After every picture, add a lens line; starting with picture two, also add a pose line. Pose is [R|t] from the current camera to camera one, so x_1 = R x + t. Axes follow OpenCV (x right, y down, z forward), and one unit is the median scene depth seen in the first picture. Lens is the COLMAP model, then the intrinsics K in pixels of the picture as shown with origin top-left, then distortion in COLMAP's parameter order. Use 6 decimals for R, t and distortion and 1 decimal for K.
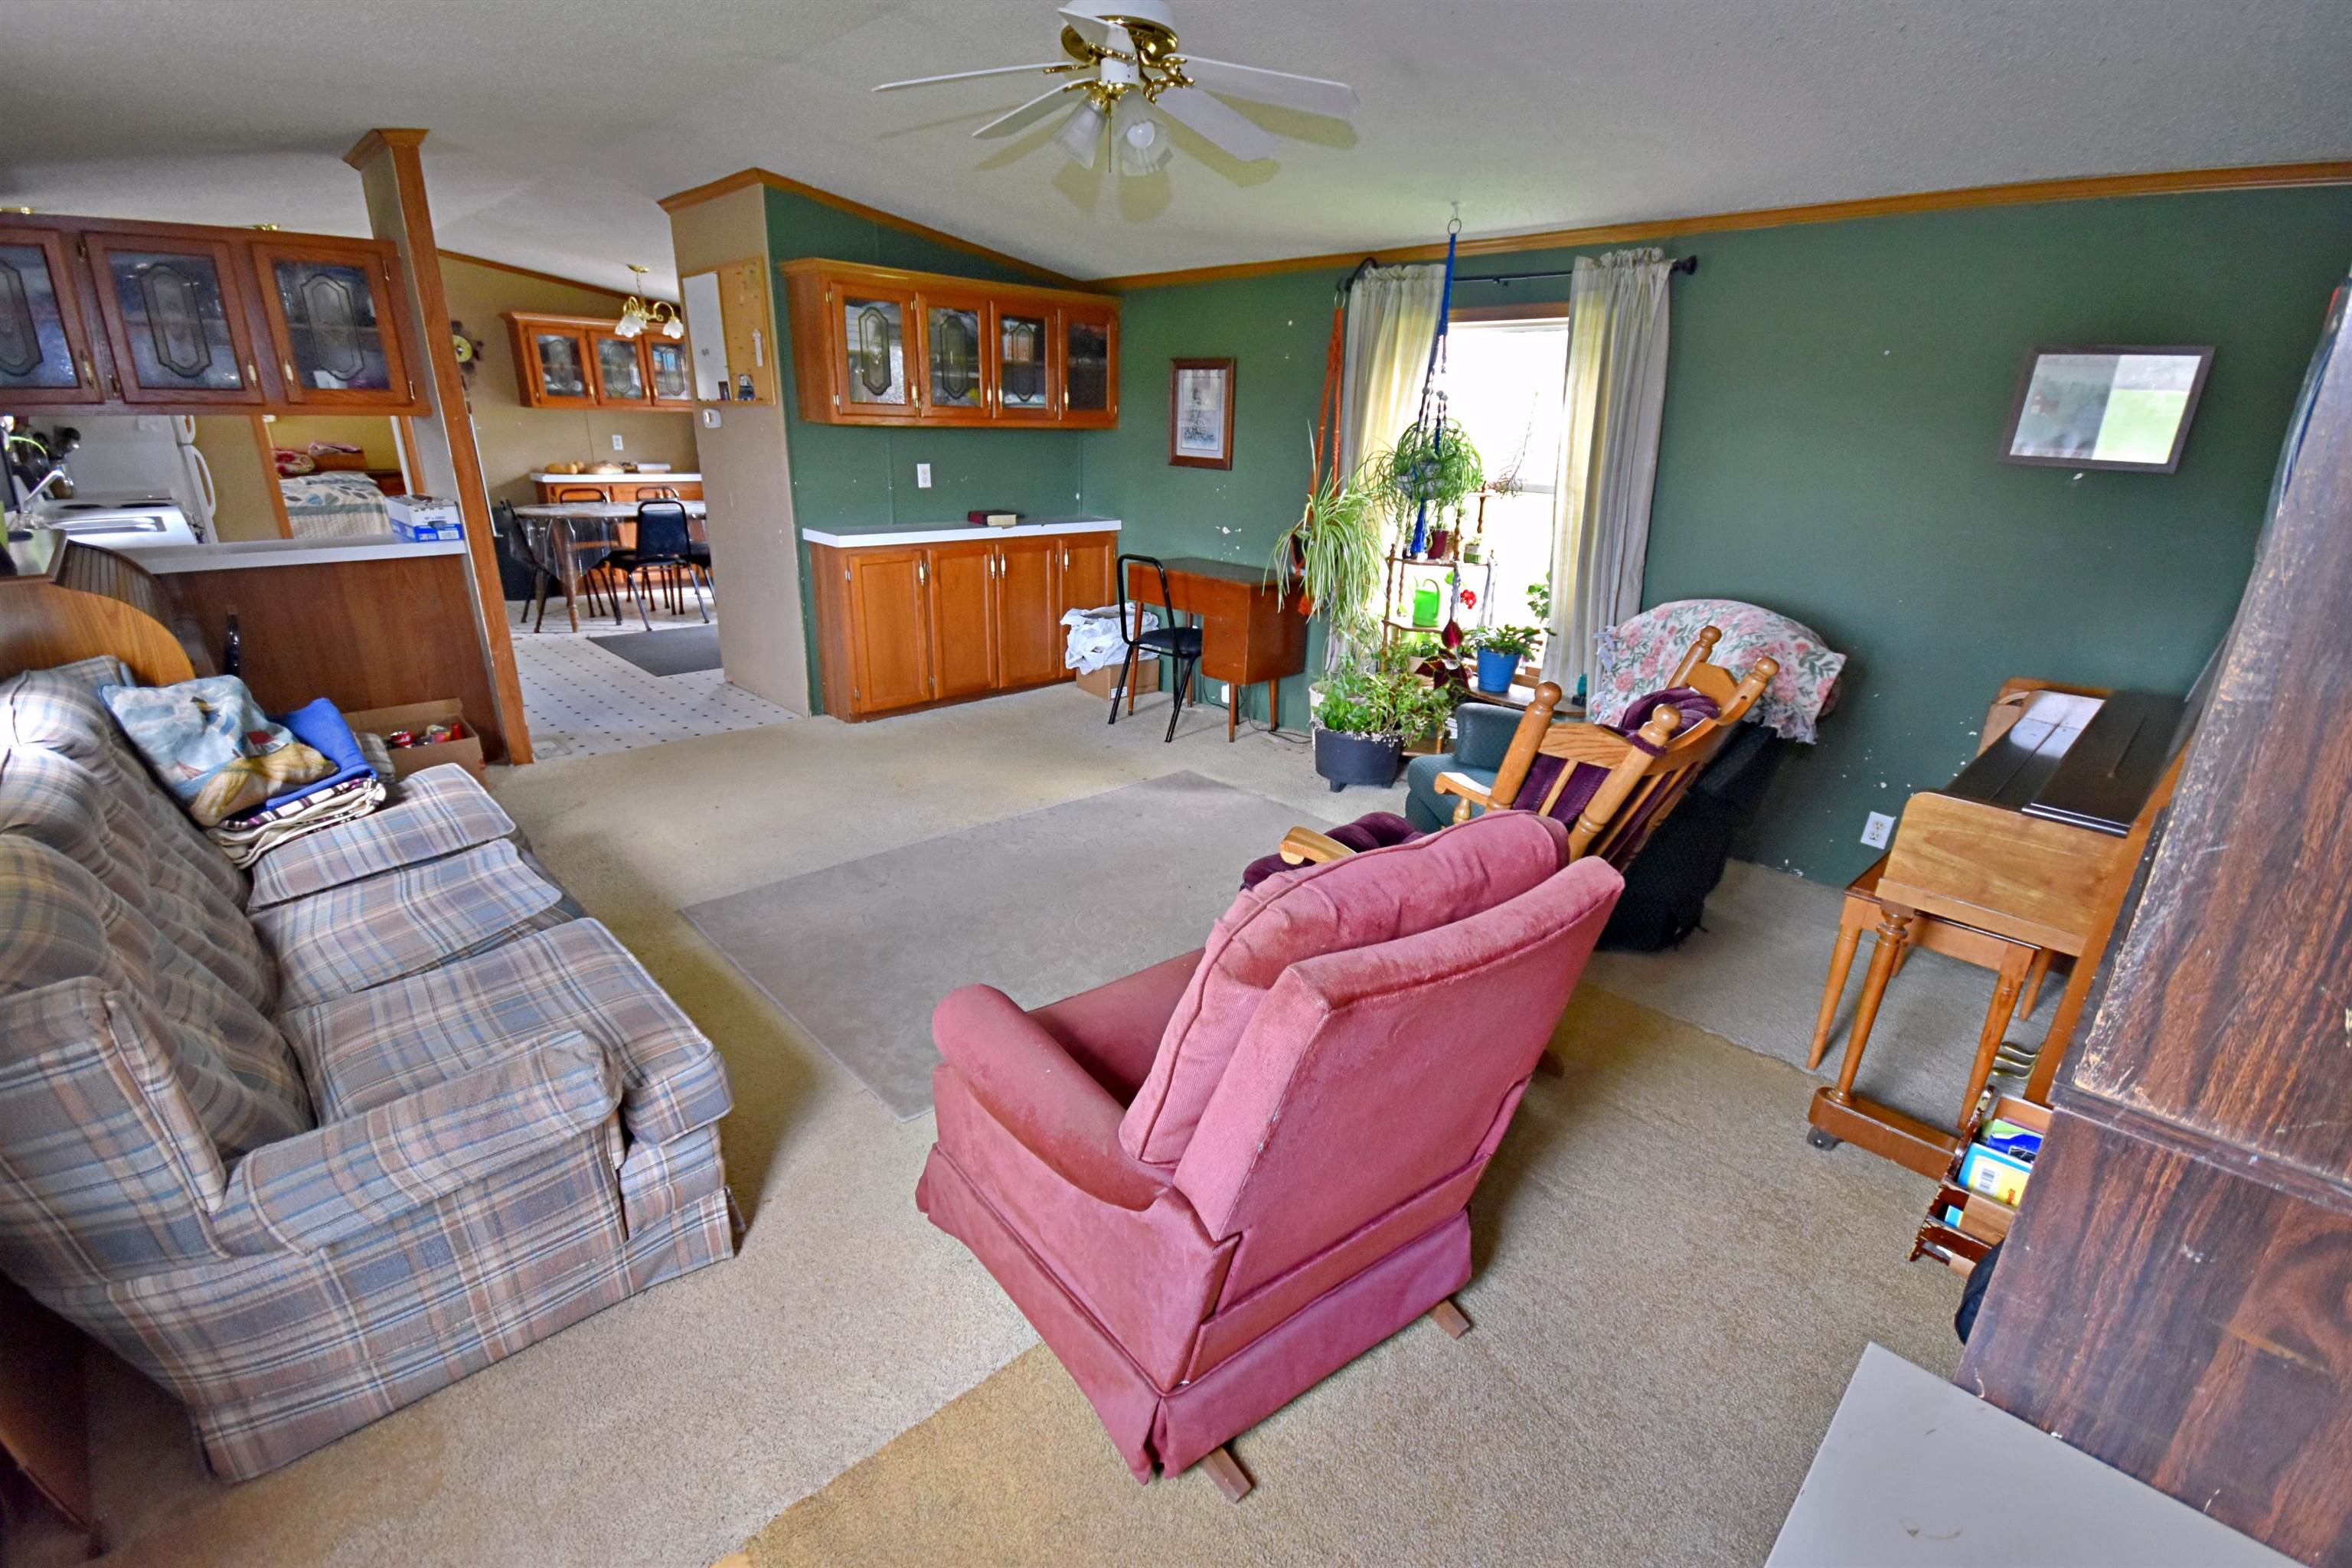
lens RADIAL K [[1028.4, 0, 1179.8], [0, 1028.4, 785.4], [0, 0, 1]] dist [0.015339, -0.014132]
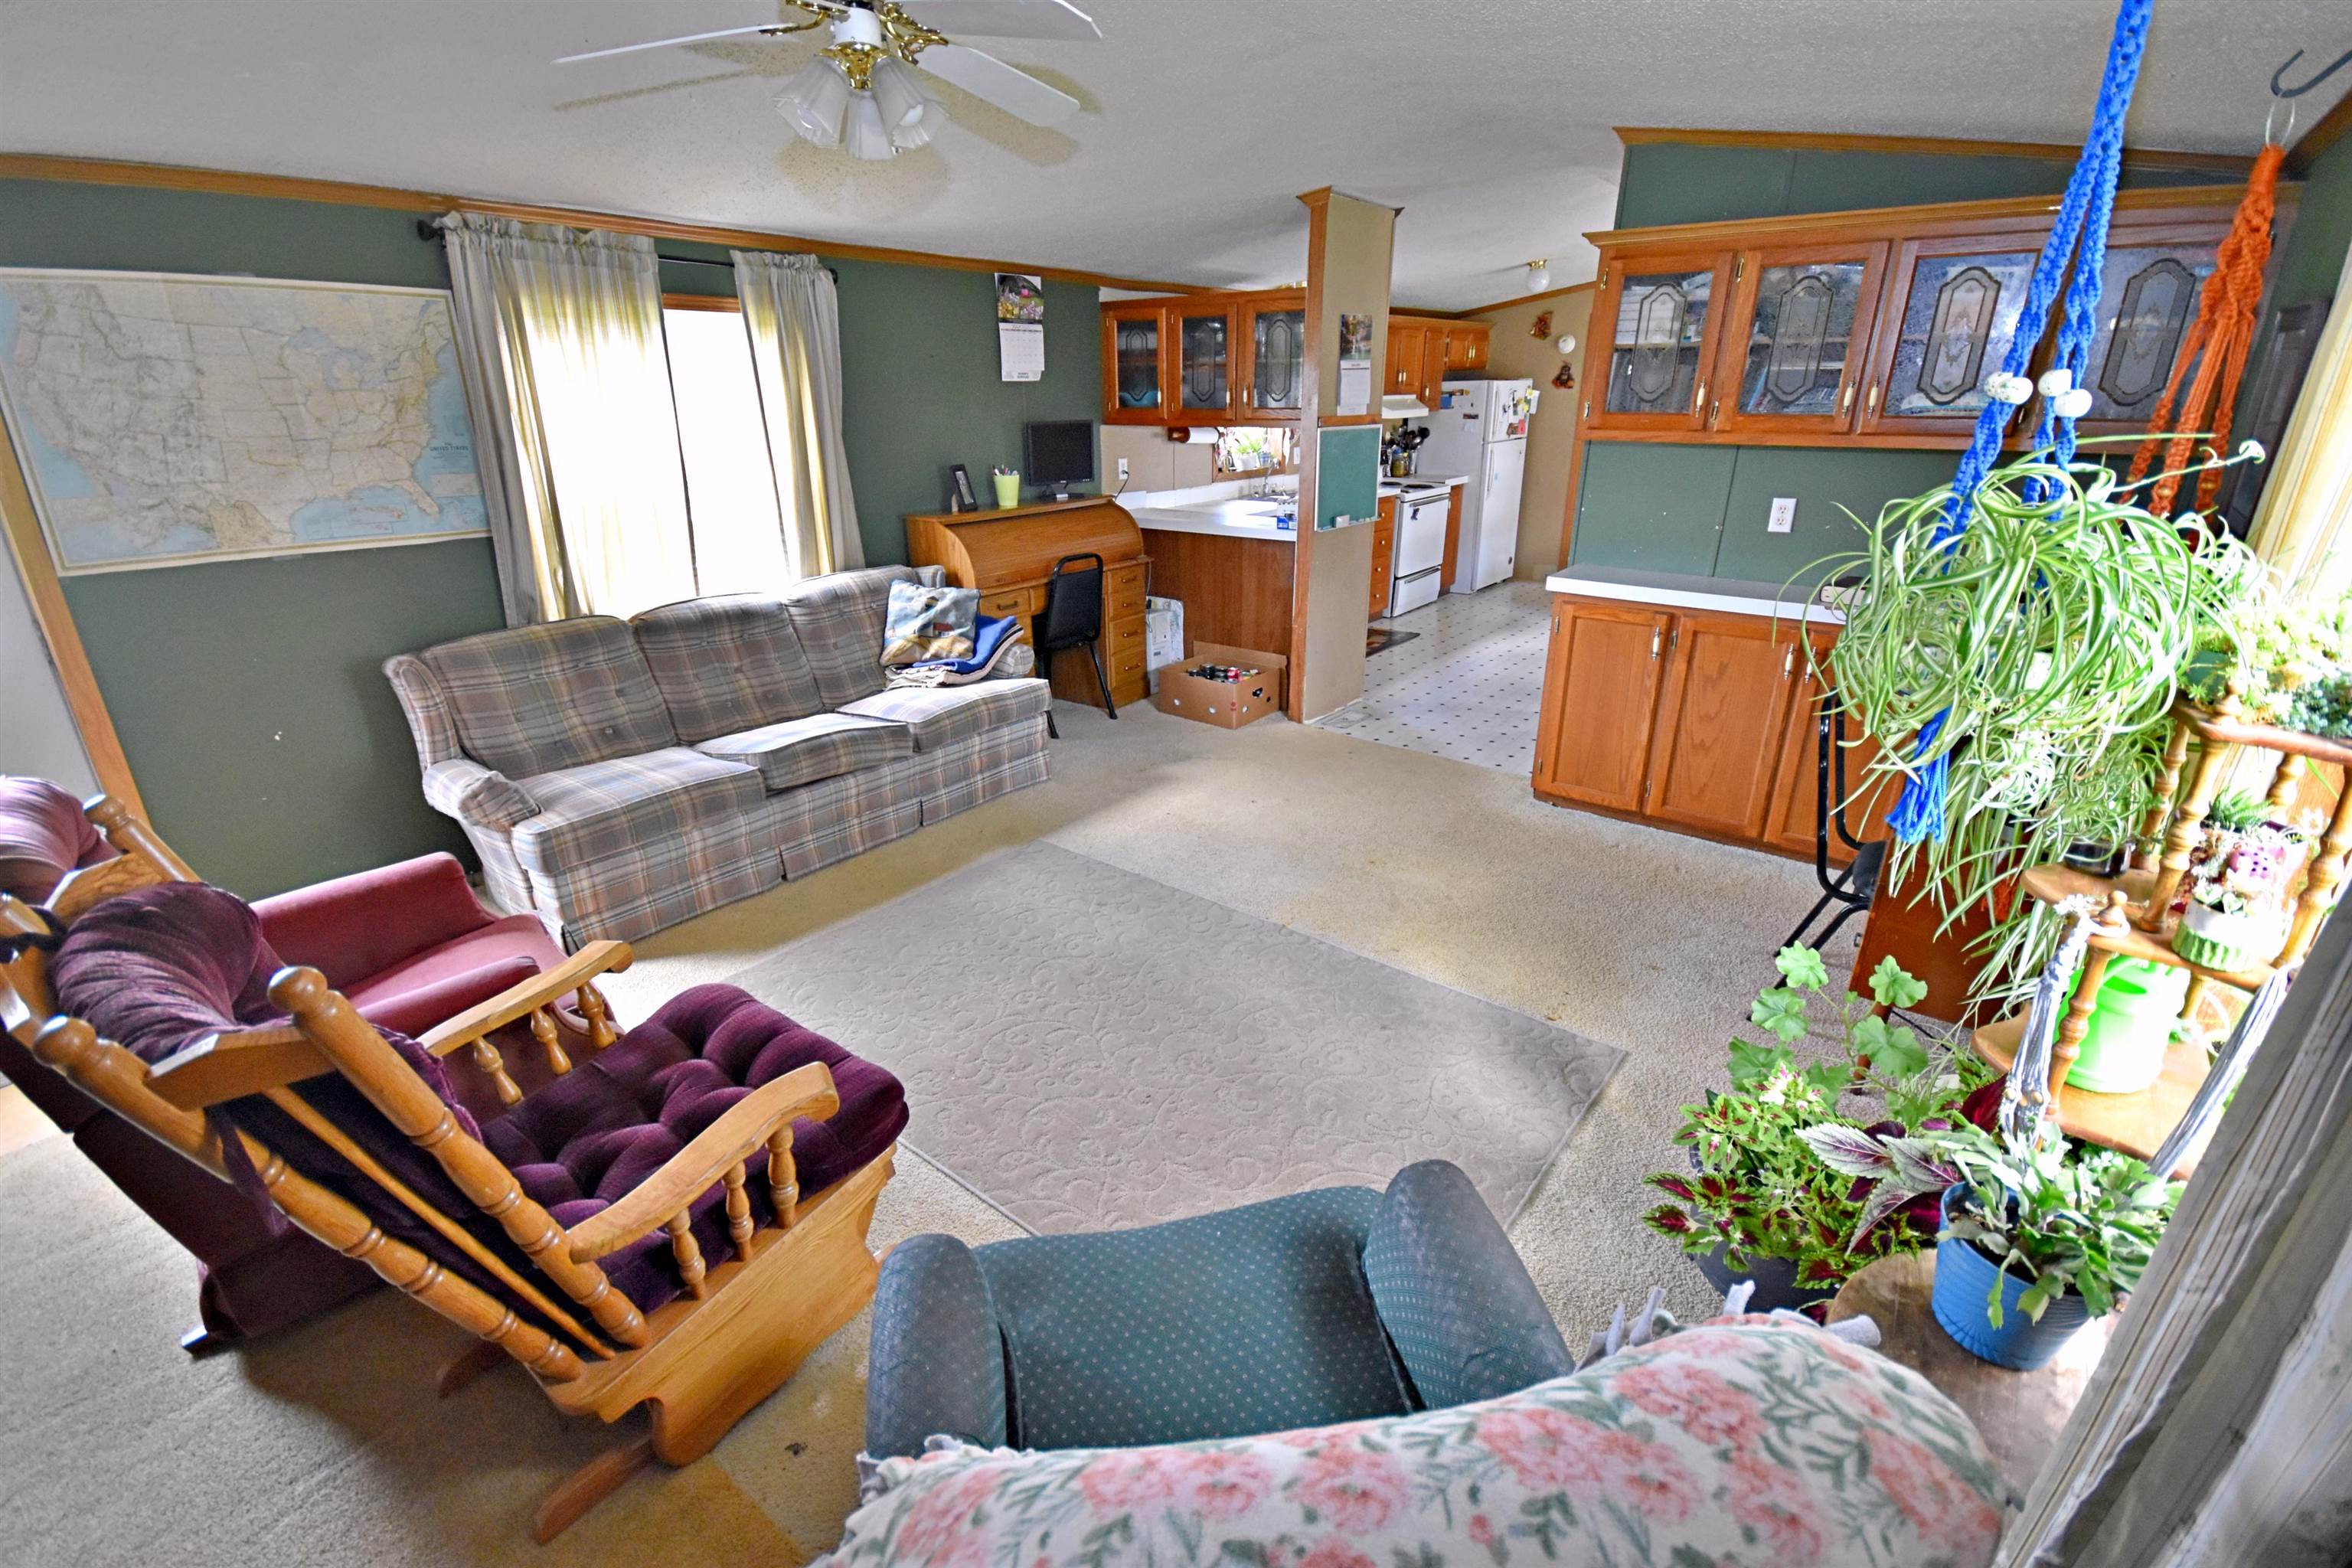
lens RADIAL K [[1039.6, 0, 1182.2], [0, 1039.6, 790.7], [0, 0, 1]] dist [-0.014403, 0.000014]
pose [[0.139413, 0.335853, -0.931540, 0.399059], [-0.323952, 0.904431, 0.277597, -0.196969], [0.935745, 0.263074, 0.234890, 0.515049]]
